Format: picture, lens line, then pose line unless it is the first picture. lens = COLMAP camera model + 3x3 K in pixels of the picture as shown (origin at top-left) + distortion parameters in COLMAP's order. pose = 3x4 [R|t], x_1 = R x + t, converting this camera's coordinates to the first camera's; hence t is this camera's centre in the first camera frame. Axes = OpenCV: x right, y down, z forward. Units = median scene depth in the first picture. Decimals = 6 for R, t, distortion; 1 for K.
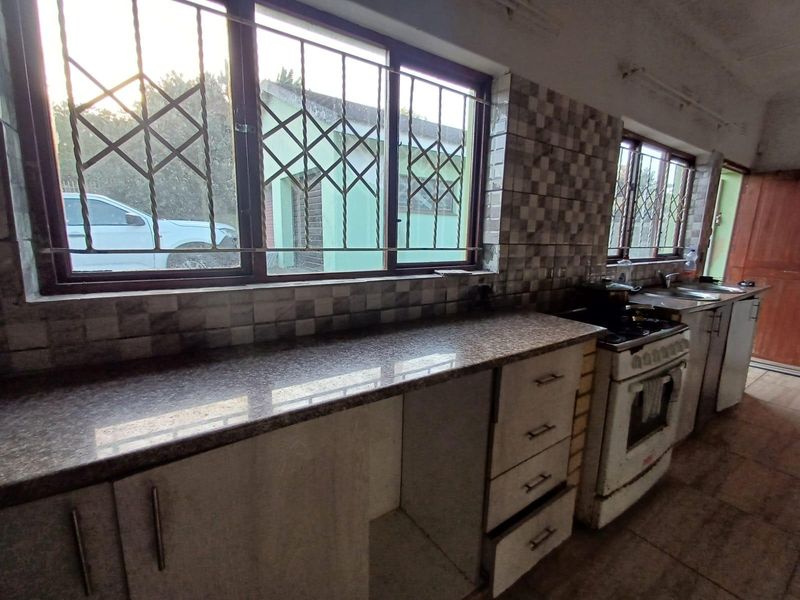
lens RADIAL K [[389.4, 0, 401.4], [0, 389.4, 296.7], [0, 0, 1]] dist [0.005662, 0.000419]
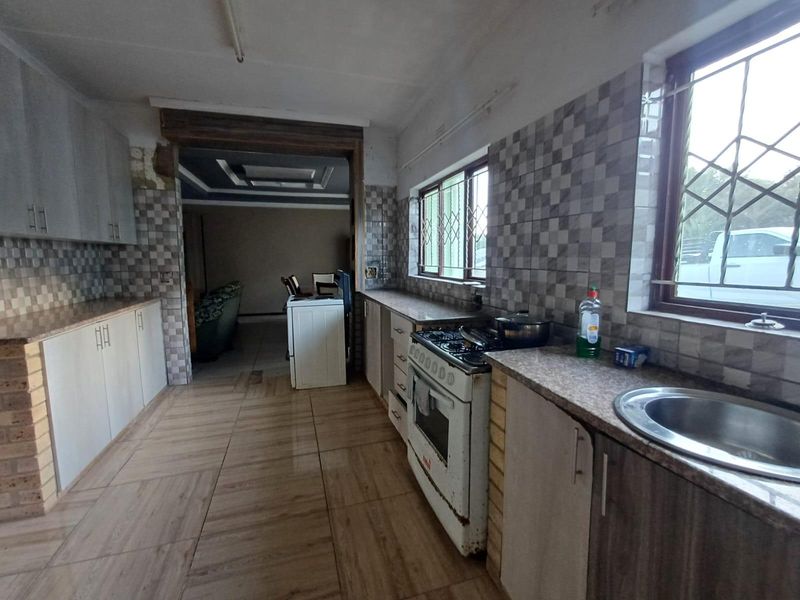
lens RADIAL K [[364.1, 0, 401.2], [0, 364.1, 299.1], [0, 0, 1]] dist [-0.000096, 0.000832]
pose [[-0.349726, 0.071894, -0.934089, 1.348973], [-0.176764, 0.974079, 0.141152, -0.131329], [0.920025, 0.214478, -0.327953, 1.014642]]
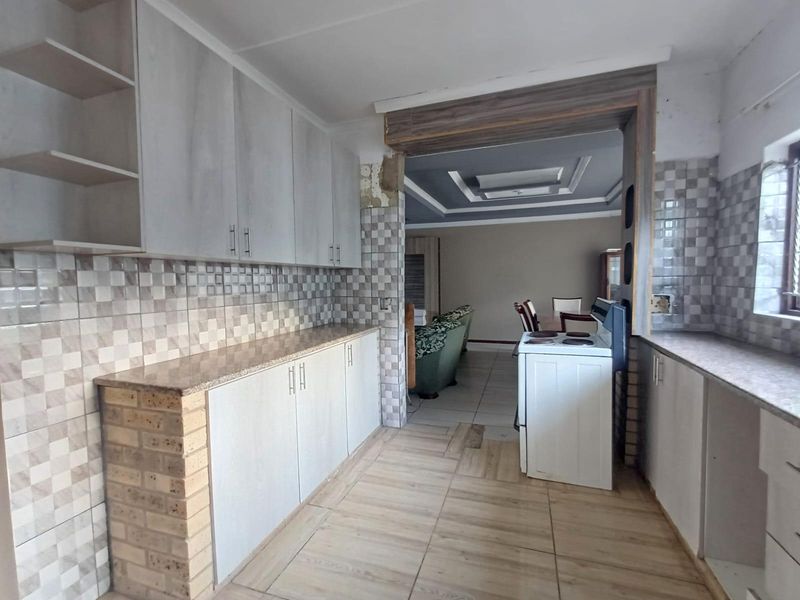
lens RADIAL K [[364.1, 0, 406.8], [0, 364.1, 299.8], [0, 0, 1]] dist [-0.000096, 0.000832]
pose [[-0.824021, 0.005541, -0.566533, 0.921987], [-0.116710, 0.976846, 0.179308, -0.094743], [0.554408, 0.213874, -0.804294, 0.689451]]
